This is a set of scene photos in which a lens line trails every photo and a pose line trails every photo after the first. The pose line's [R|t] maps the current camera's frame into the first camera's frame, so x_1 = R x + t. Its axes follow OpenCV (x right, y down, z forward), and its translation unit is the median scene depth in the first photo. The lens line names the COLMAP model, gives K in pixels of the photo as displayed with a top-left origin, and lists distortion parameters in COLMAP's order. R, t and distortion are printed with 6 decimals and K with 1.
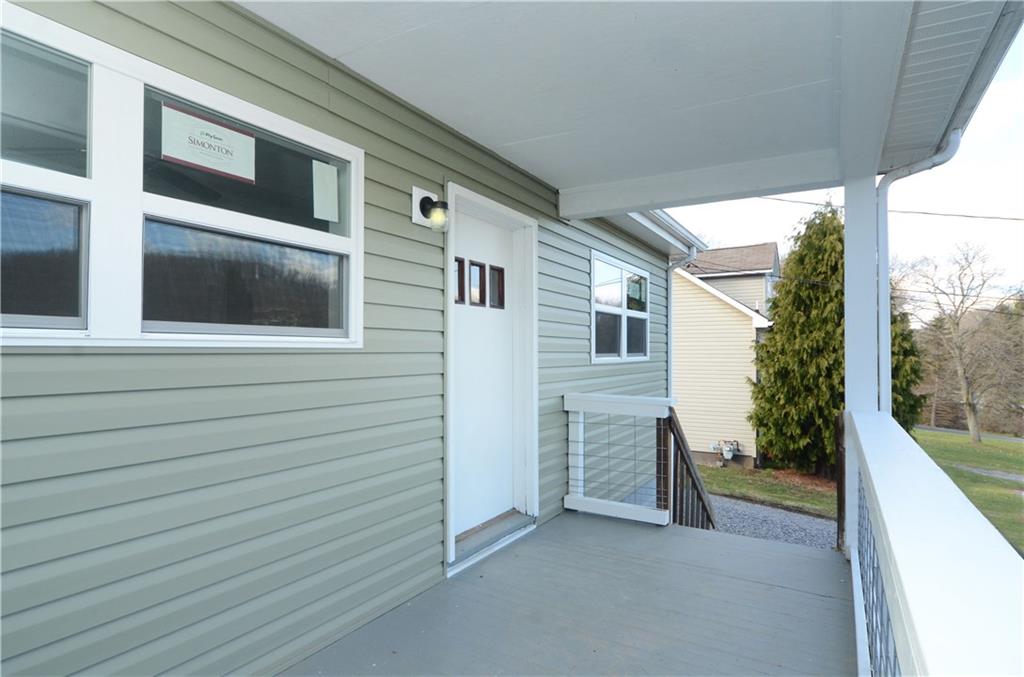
lens RADIAL K [[543.4, 0, 512.2], [0, 543.4, 342.2], [0, 0, 1]] dist [-0.021040, 0.003410]
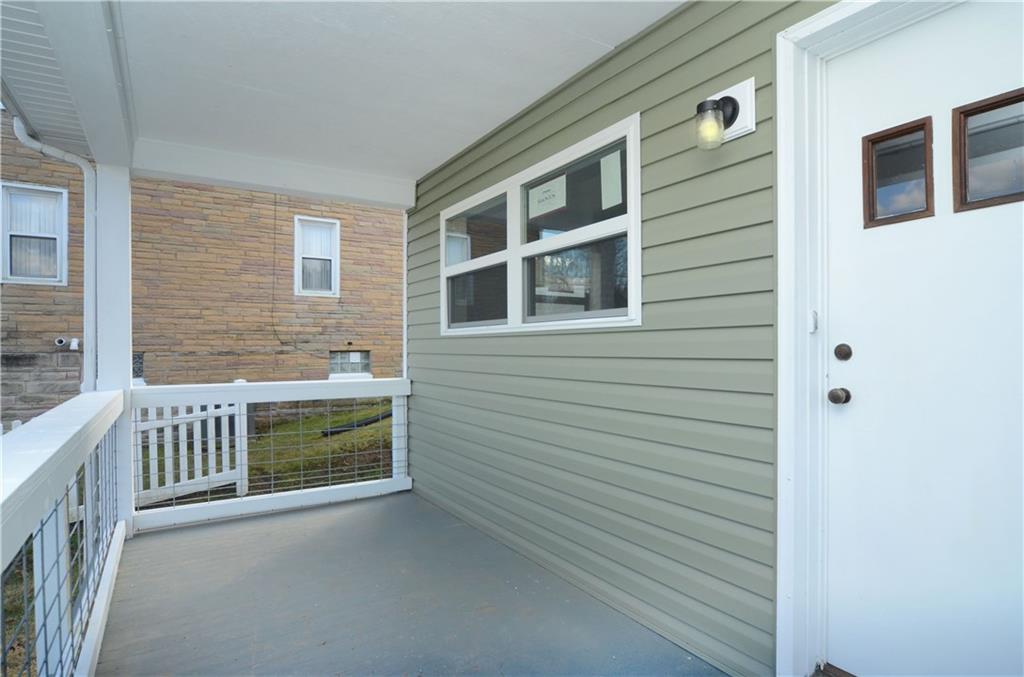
lens RADIAL K [[543.4, 0, 511.3], [0, 543.4, 346.2], [0, 0, 1]] dist [-0.021040, 0.003410]
pose [[-0.442274, -0.002081, -0.896878, 0.699703], [0.020480, 0.999713, -0.012419, 0.056876], [0.896646, -0.023861, -0.442104, 1.292444]]
